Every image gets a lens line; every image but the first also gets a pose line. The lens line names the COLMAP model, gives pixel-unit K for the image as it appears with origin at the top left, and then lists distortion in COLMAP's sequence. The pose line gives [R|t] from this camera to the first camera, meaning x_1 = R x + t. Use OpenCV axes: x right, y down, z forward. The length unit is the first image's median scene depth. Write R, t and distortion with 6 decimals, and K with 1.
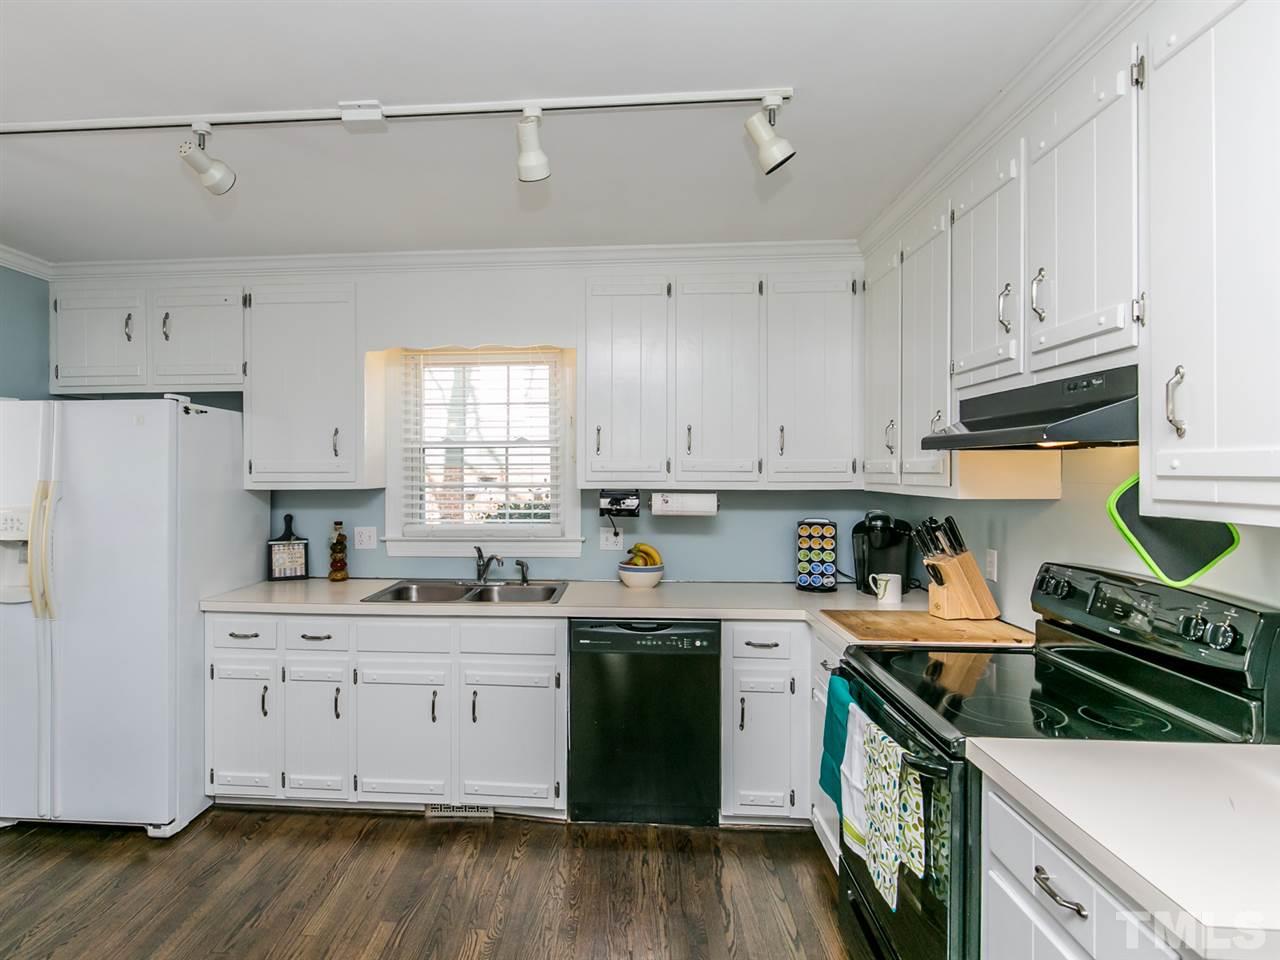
lens RADIAL K [[747.3, 0, 639.9], [0, 747.3, 466.9], [0, 0, 1]] dist [0.019379, -0.001191]
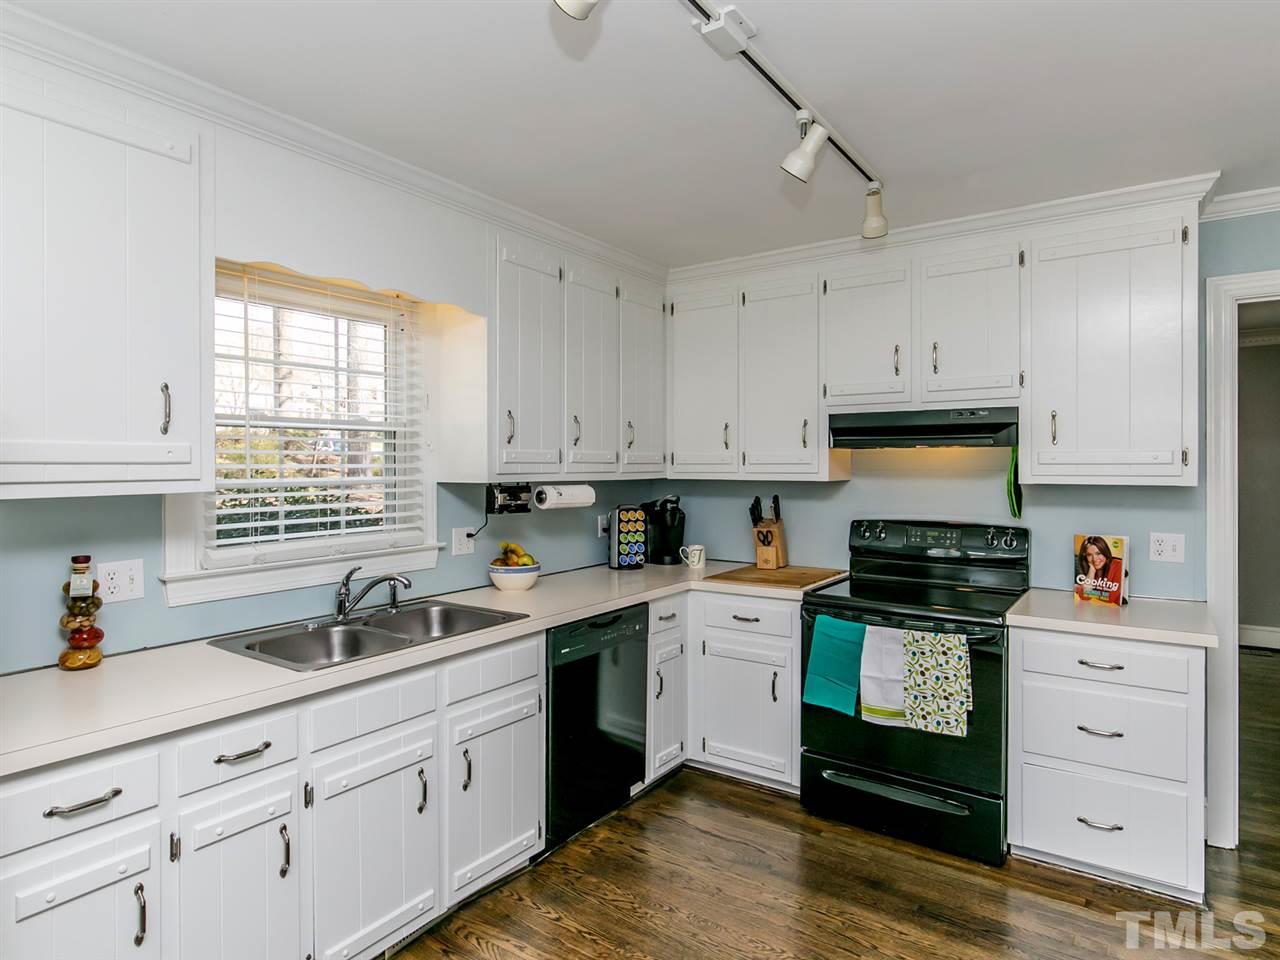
lens RADIAL K [[747.3, 0, 639.9], [0, 747.3, 466.9], [0, 0, 1]] dist [0.019379, -0.001191]
pose [[0.481639, -0.002093, 0.876367, -0.752337], [-0.003621, 0.999984, 0.004378, 0.006811], [-0.876362, -0.005282, 0.481624, 0.448209]]
